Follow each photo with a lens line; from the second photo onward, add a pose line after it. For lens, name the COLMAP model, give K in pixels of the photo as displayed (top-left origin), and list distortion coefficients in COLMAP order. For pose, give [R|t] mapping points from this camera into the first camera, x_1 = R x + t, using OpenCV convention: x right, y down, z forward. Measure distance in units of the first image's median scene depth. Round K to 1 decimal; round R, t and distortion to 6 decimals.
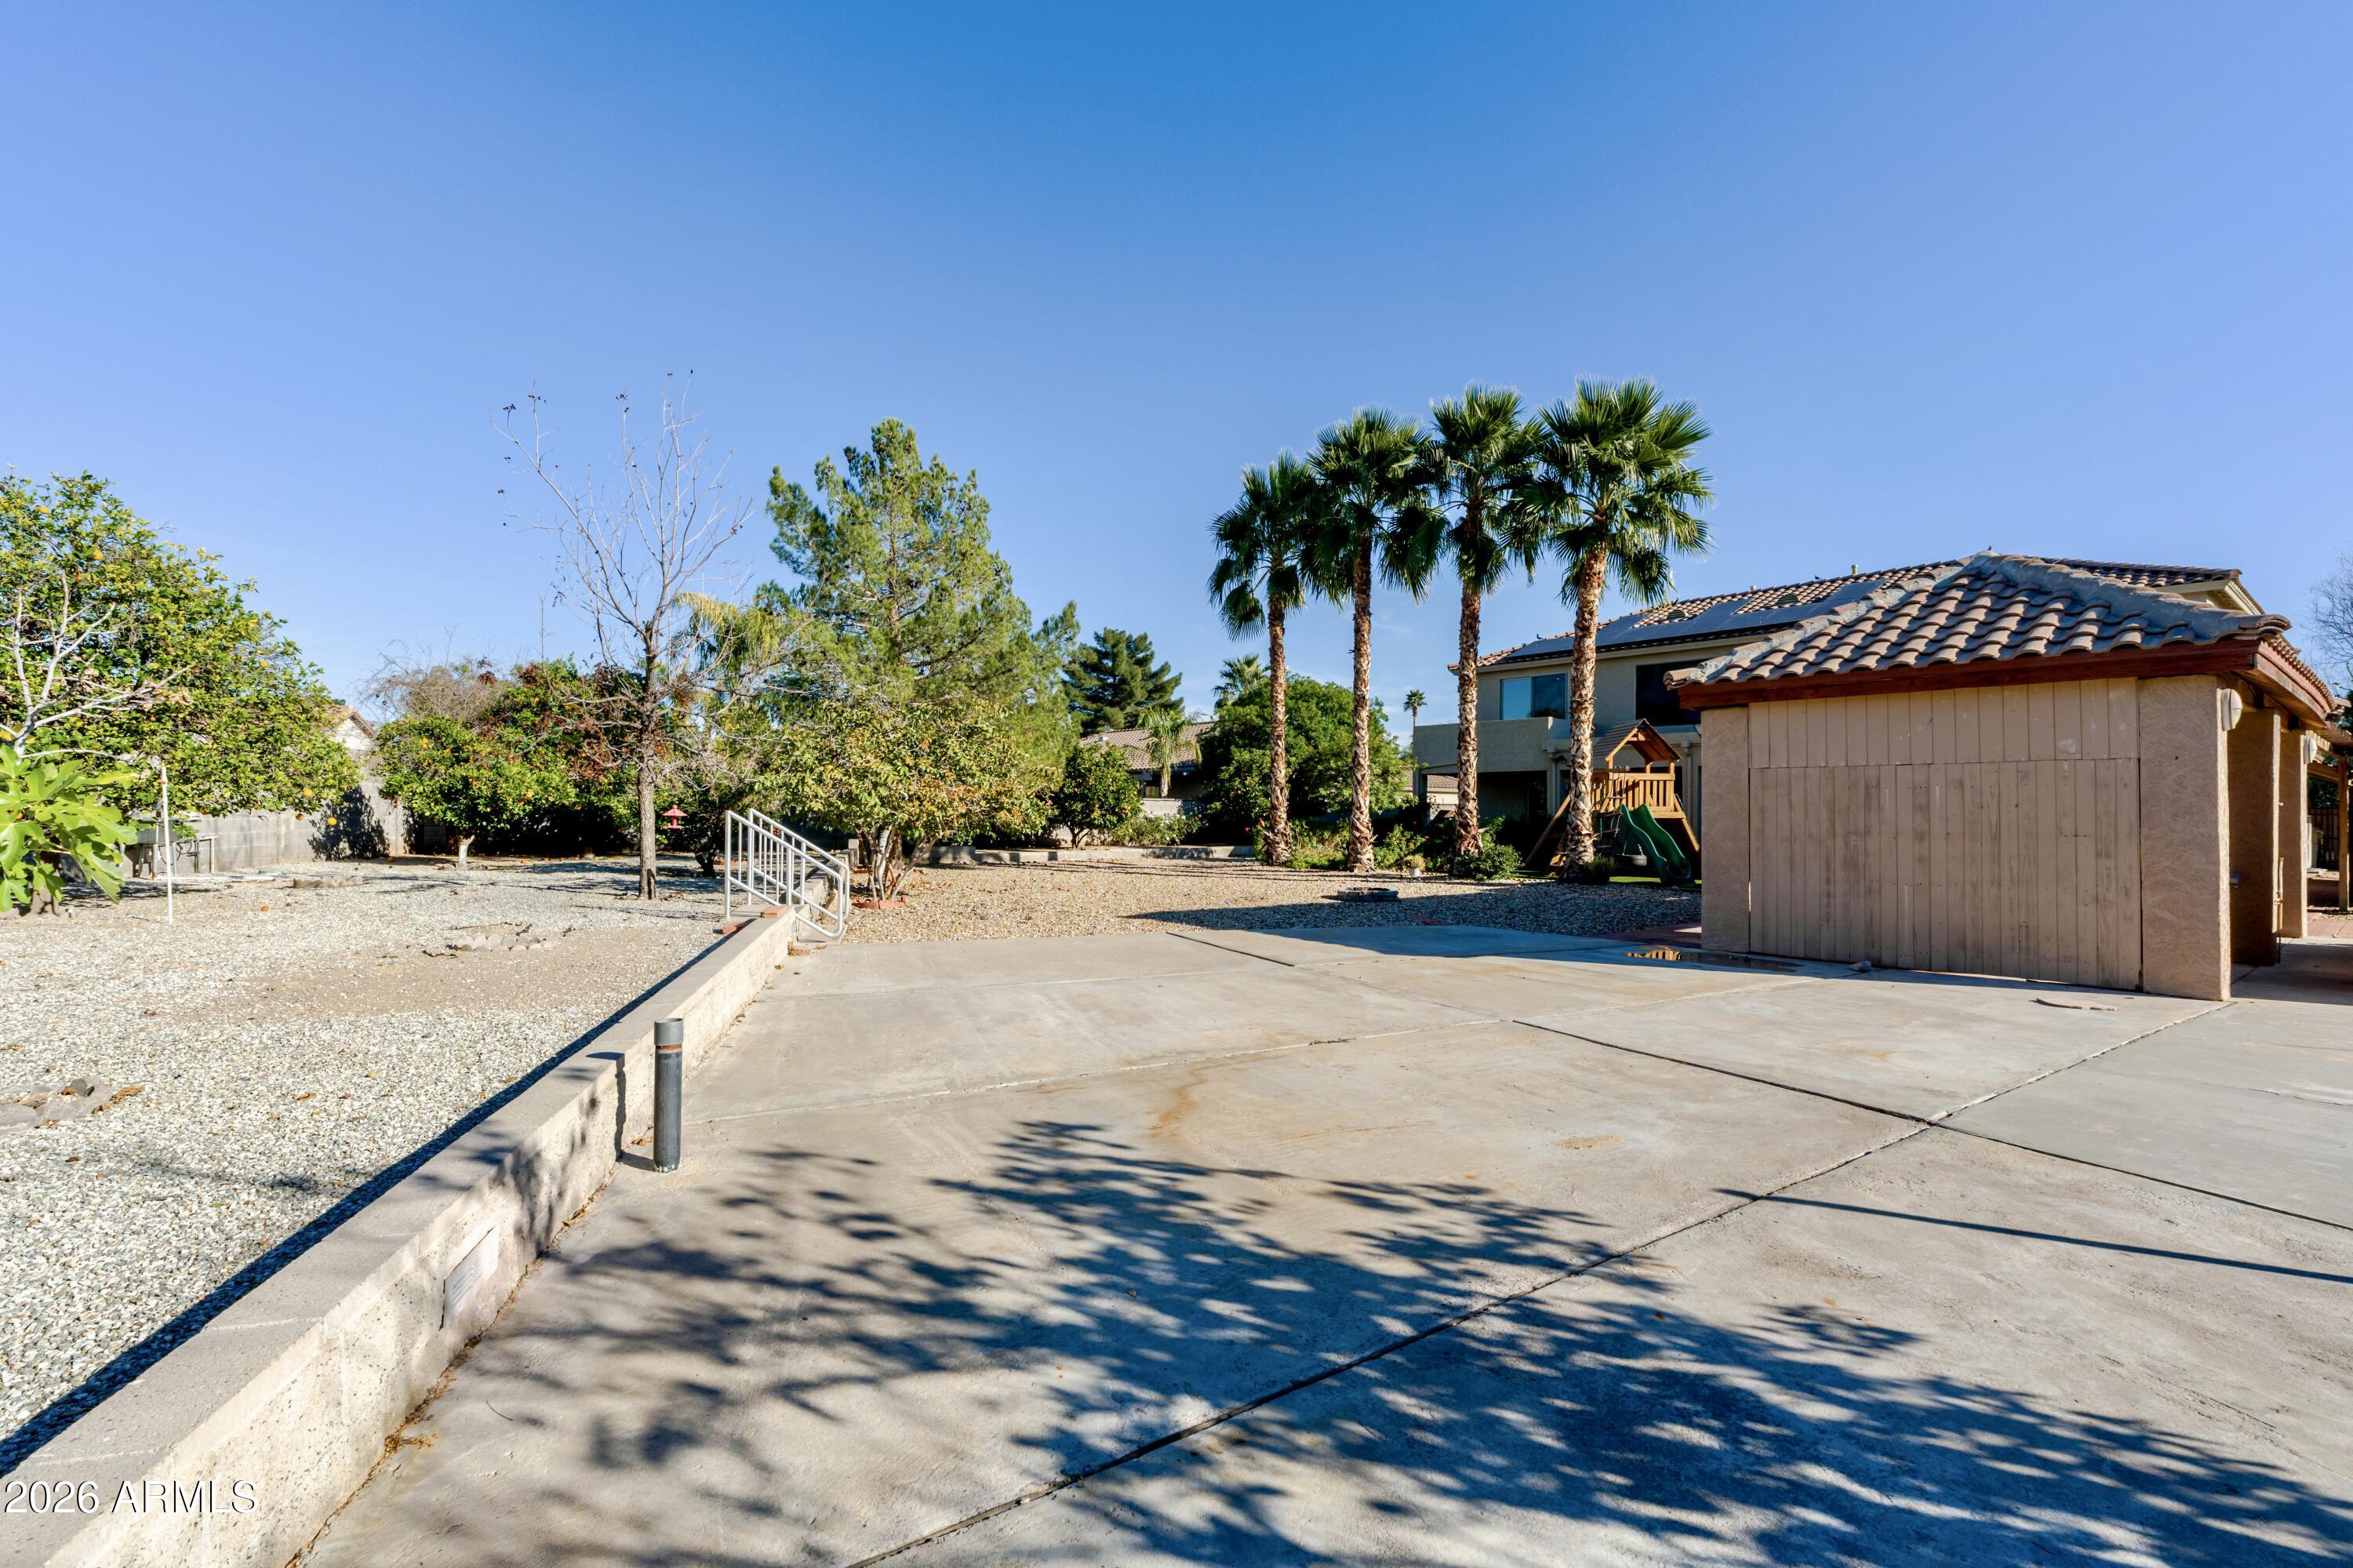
lens RADIAL K [[1052.2, 0, 1182.1], [0, 1052.2, 802.2], [0, 0, 1]] dist [-0.017088, 0.004392]
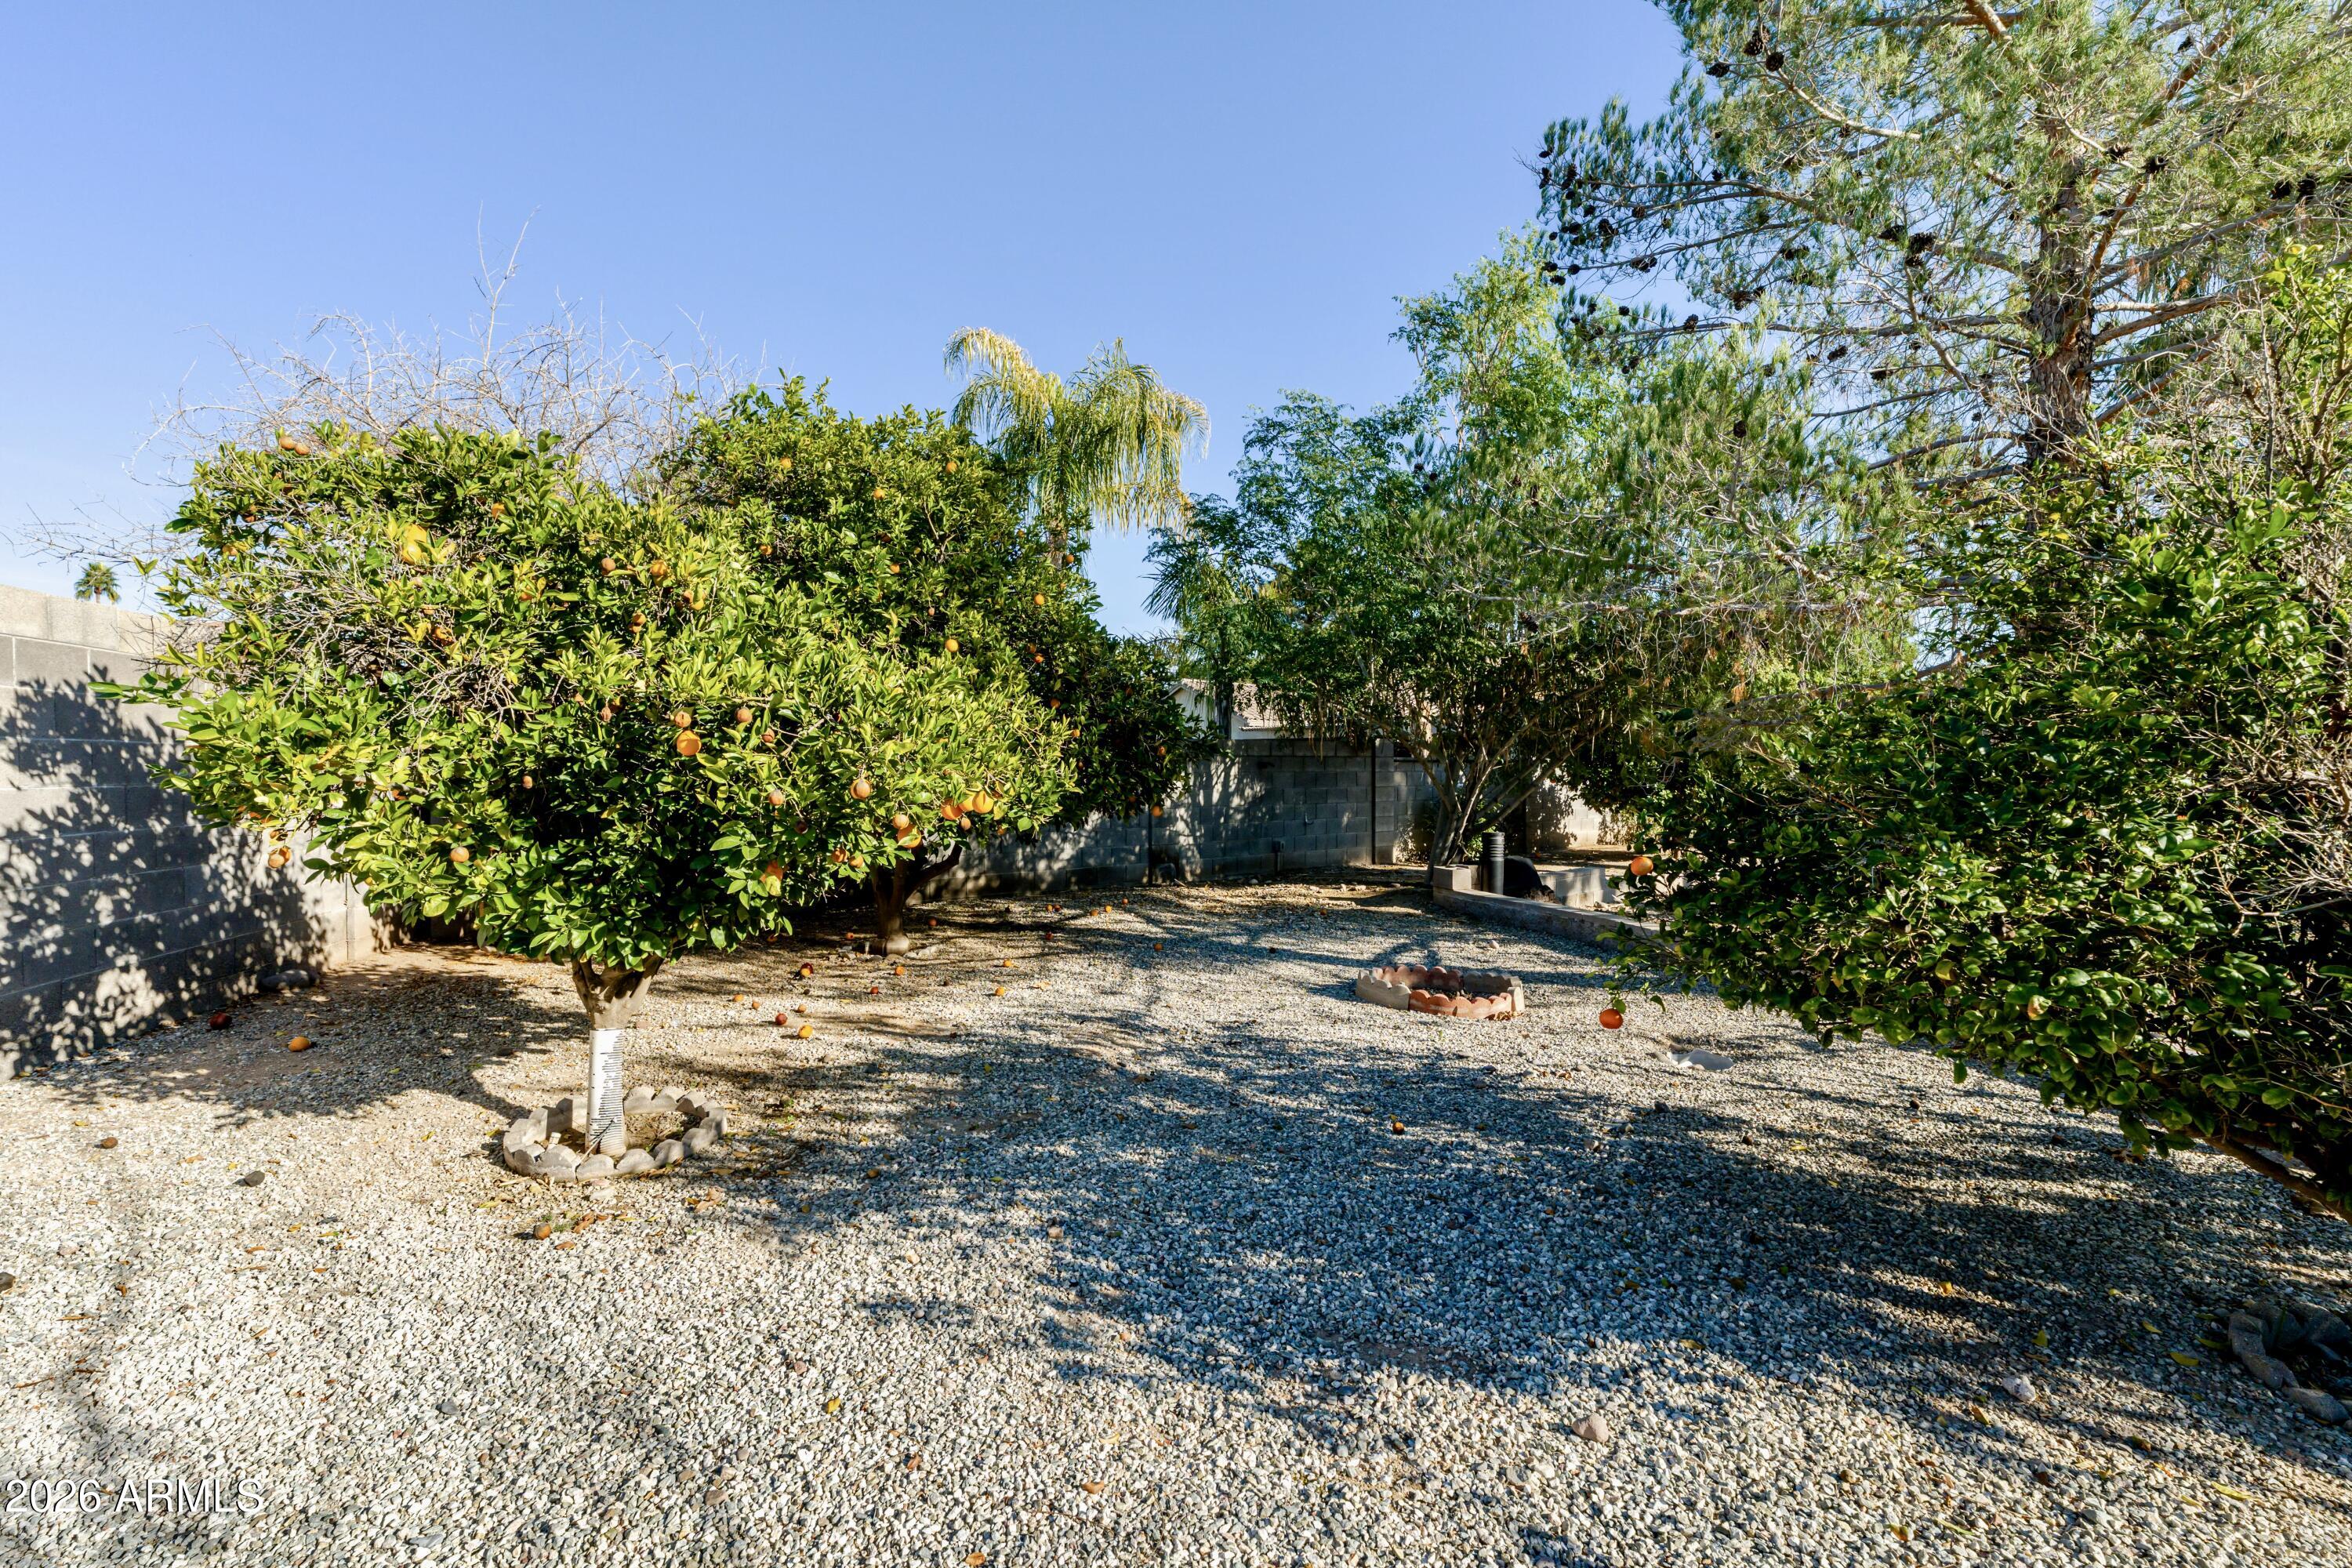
lens RADIAL K [[1051.7, 0, 1177.8], [0, 1051.7, 787.0], [0, 0, 1]] dist [-0.017088, 0.004392]
pose [[0.999881, -0.010001, -0.011709, -0.574179], [0.010356, 0.999474, 0.030737, -0.013812], [0.011396, -0.030854, 0.999459, 0.797029]]
